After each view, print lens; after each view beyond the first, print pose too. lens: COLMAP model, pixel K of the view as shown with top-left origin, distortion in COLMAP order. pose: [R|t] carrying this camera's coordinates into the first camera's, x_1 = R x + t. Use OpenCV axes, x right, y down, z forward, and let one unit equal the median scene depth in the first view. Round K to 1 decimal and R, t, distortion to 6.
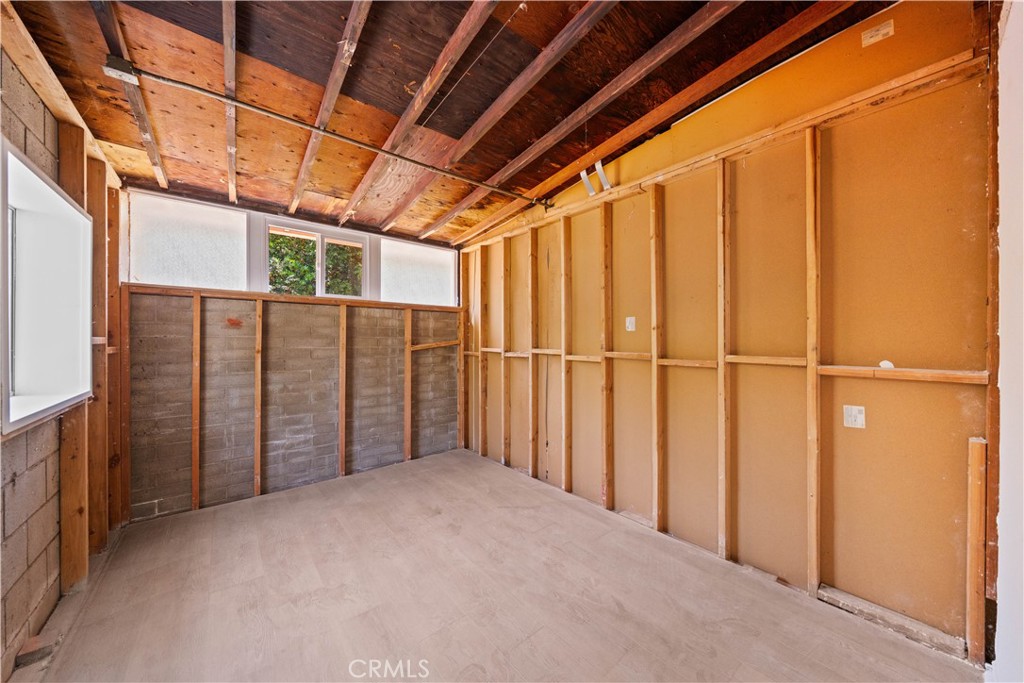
lens RADIAL K [[354.7, 0, 514.9], [0, 354.7, 341.3], [0, 0, 1]] dist [-0.000729, -0.000020]
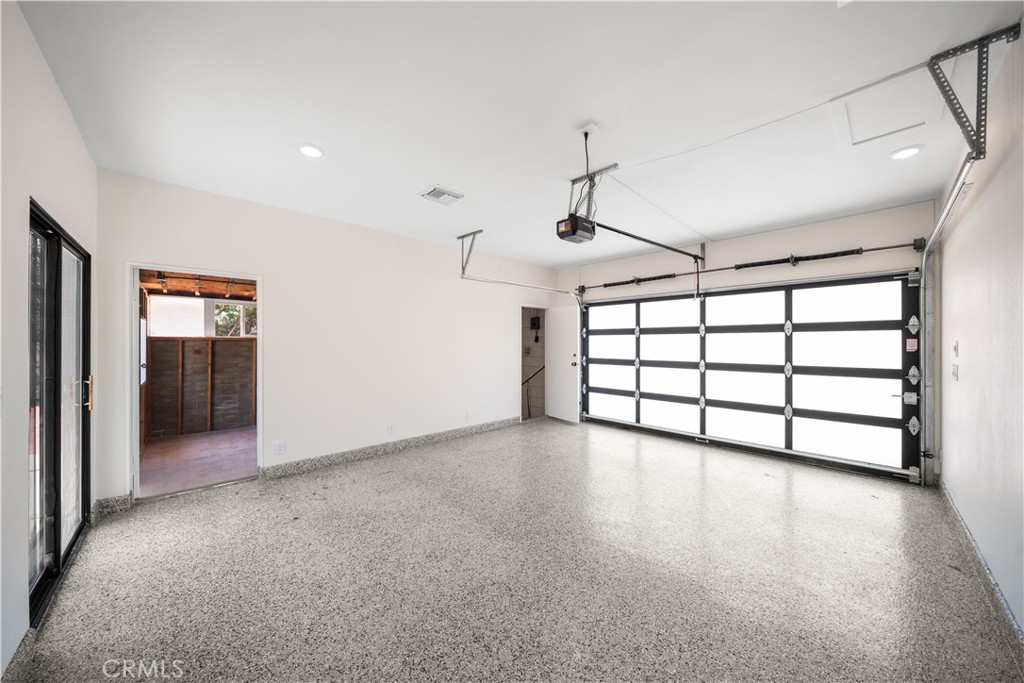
lens RADIAL K [[354.7, 0, 510.0], [0, 354.7, 341.4], [0, 0, 1]] dist [-0.000729, -0.000020]
pose [[0.998438, -0.001635, 0.055845, 0.986939], [0.002017, 0.999975, -0.006790, -0.094271], [-0.055832, 0.006892, 0.998416, -1.262955]]
